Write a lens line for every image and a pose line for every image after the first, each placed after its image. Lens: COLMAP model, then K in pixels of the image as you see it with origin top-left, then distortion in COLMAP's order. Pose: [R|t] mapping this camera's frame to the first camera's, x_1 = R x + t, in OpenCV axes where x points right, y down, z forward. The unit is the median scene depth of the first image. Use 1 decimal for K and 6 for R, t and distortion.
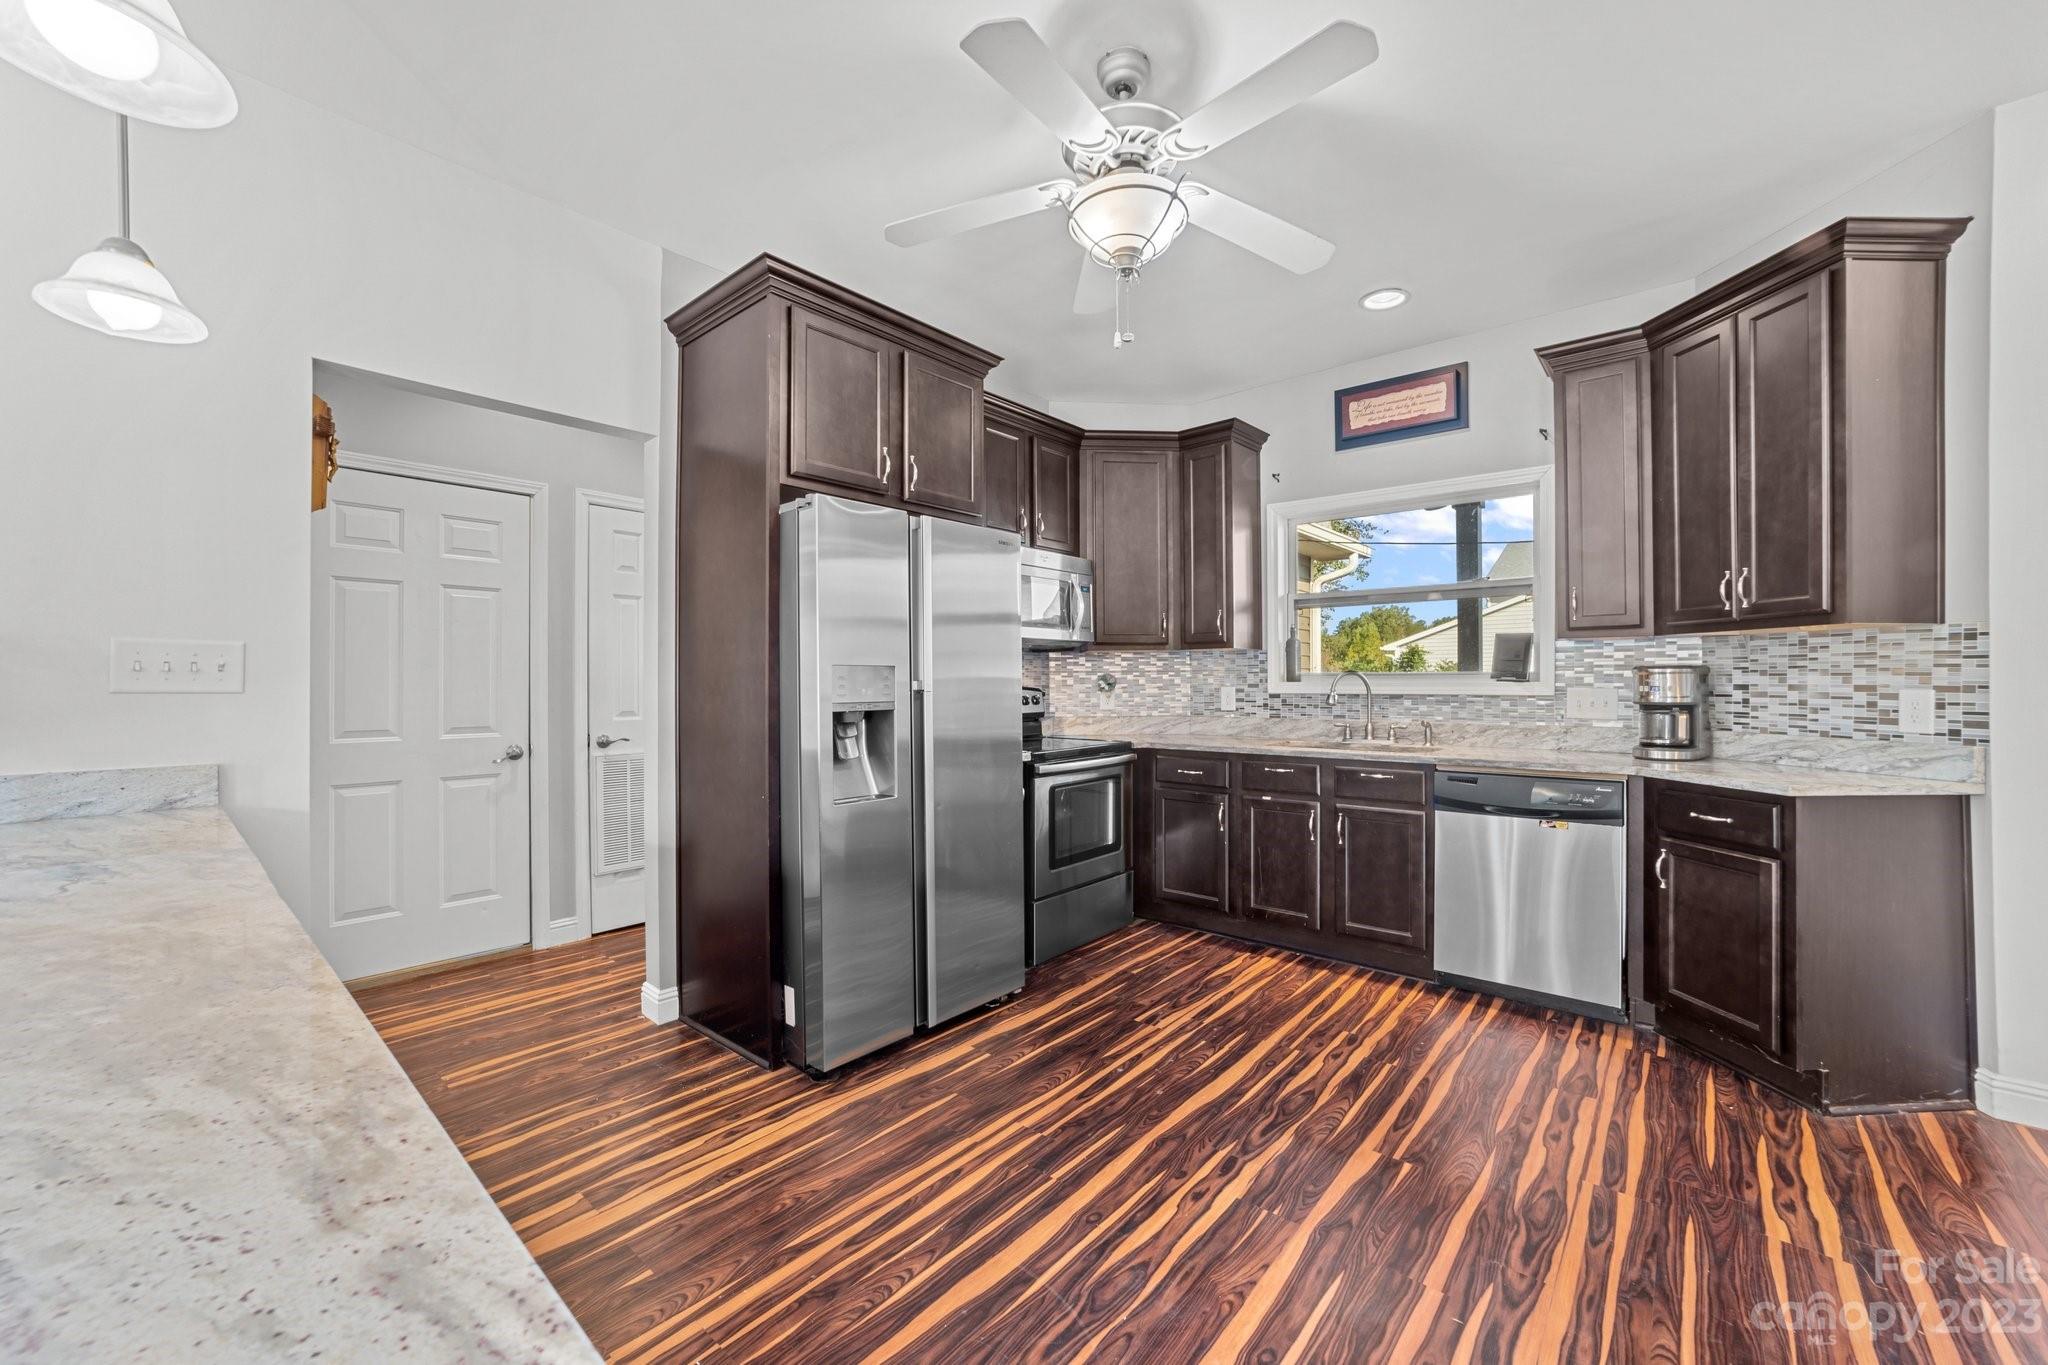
lens RADIAL K [[802.9, 0, 1035.4], [0, 802.9, 681.4], [0, 0, 1]] dist [-0.020851, 0.006966]
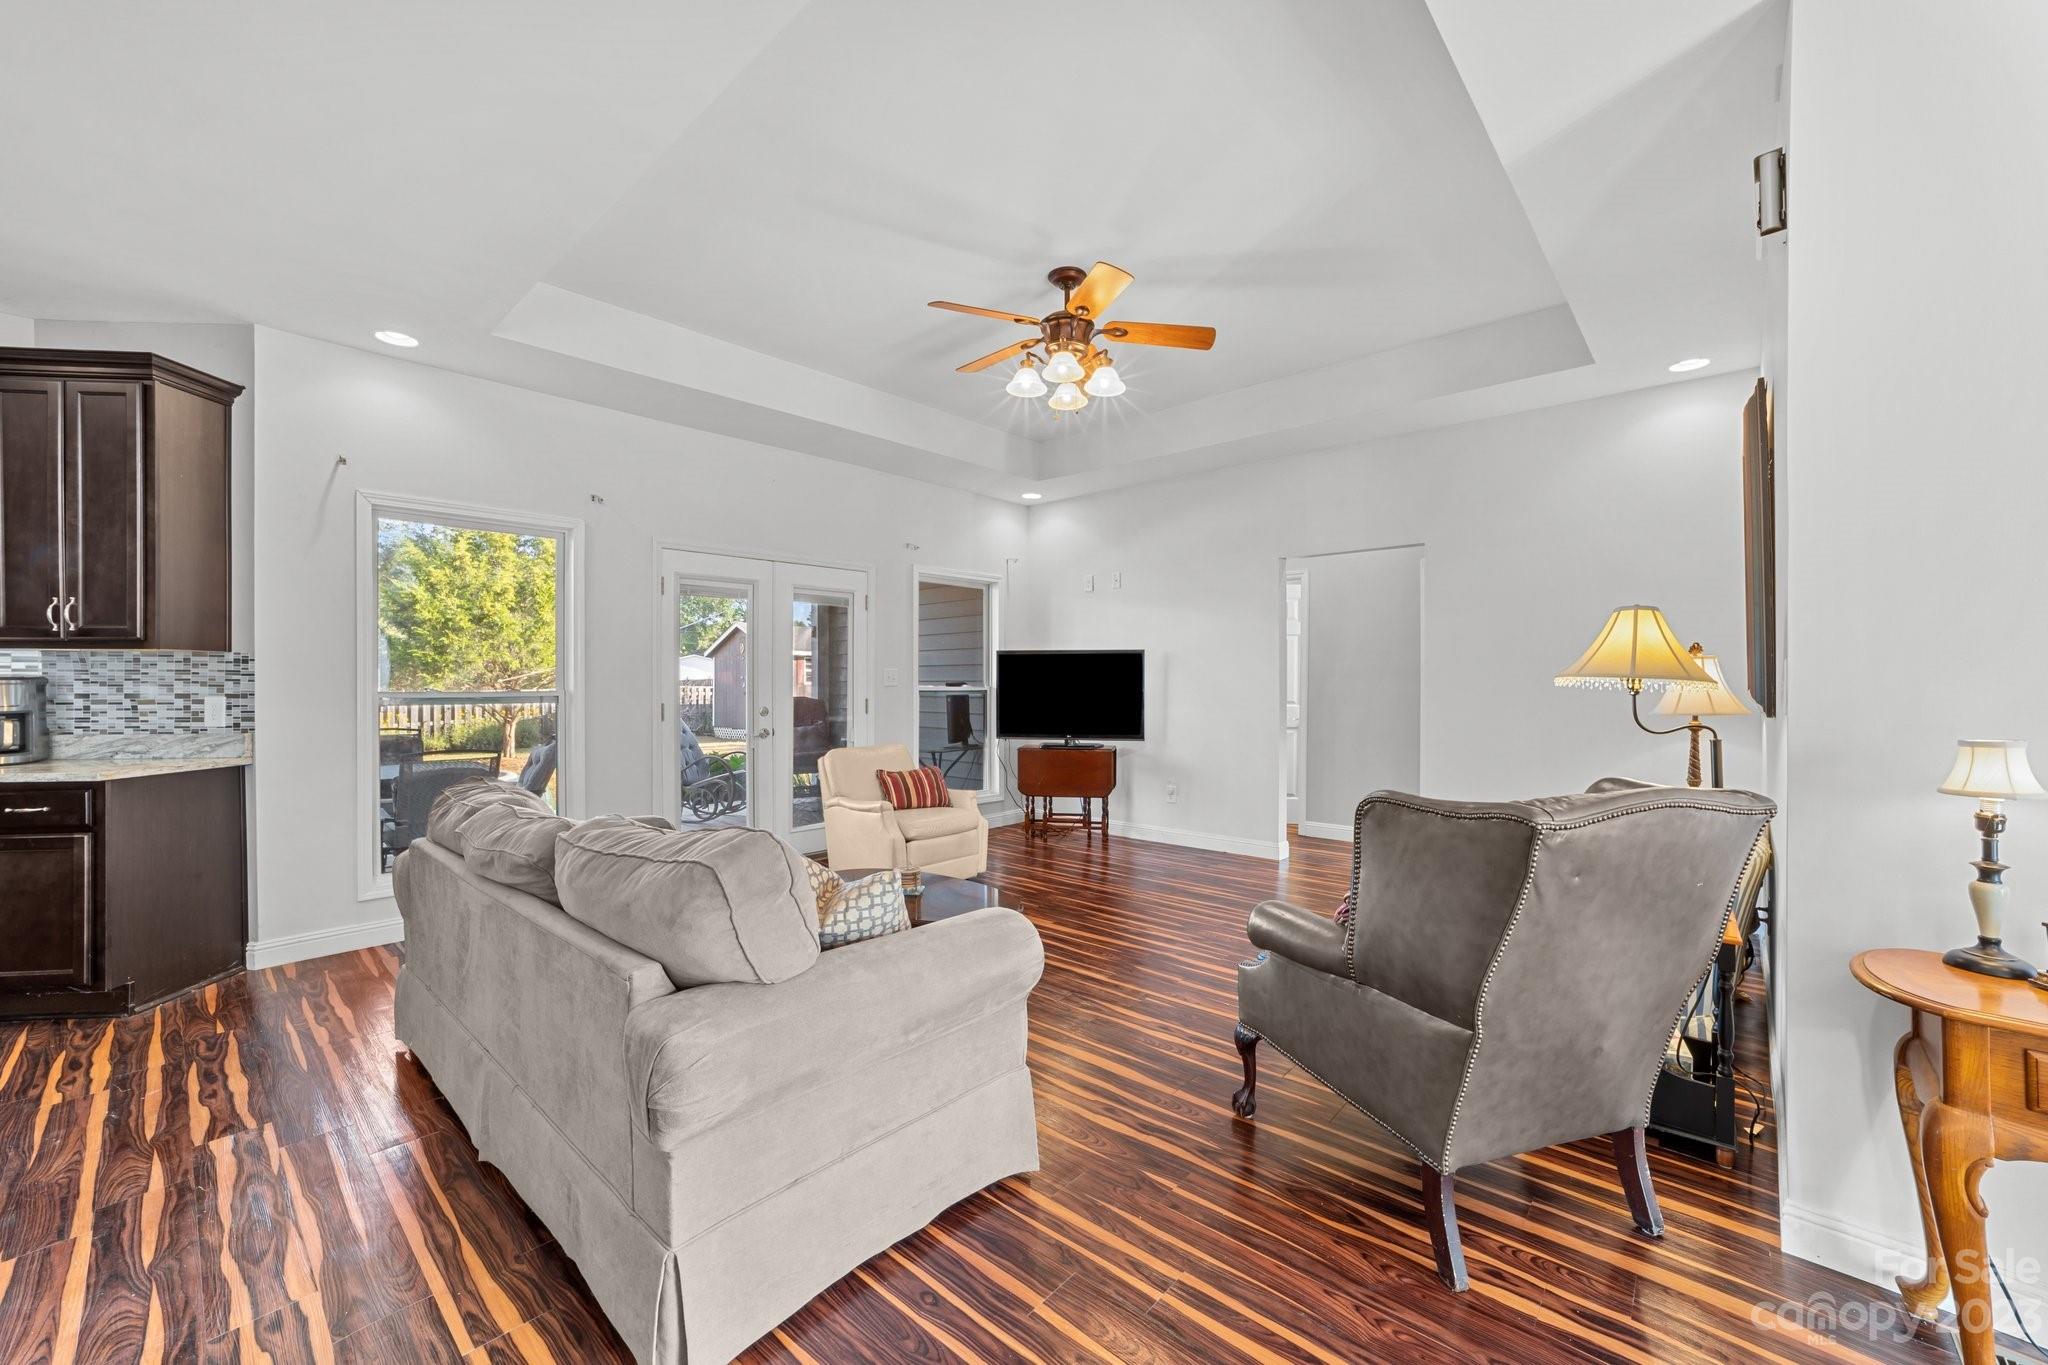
lens RADIAL K [[802.9, 0, 1034.0], [0, 802.9, 680.4], [0, 0, 1]] dist [-0.020851, 0.006966]
pose [[0.046262, 0.001524, 0.998928, -0.200808], [0.000738, 0.999999, -0.001560, -0.012461], [-0.998929, 0.000809, 0.046261, -0.441039]]
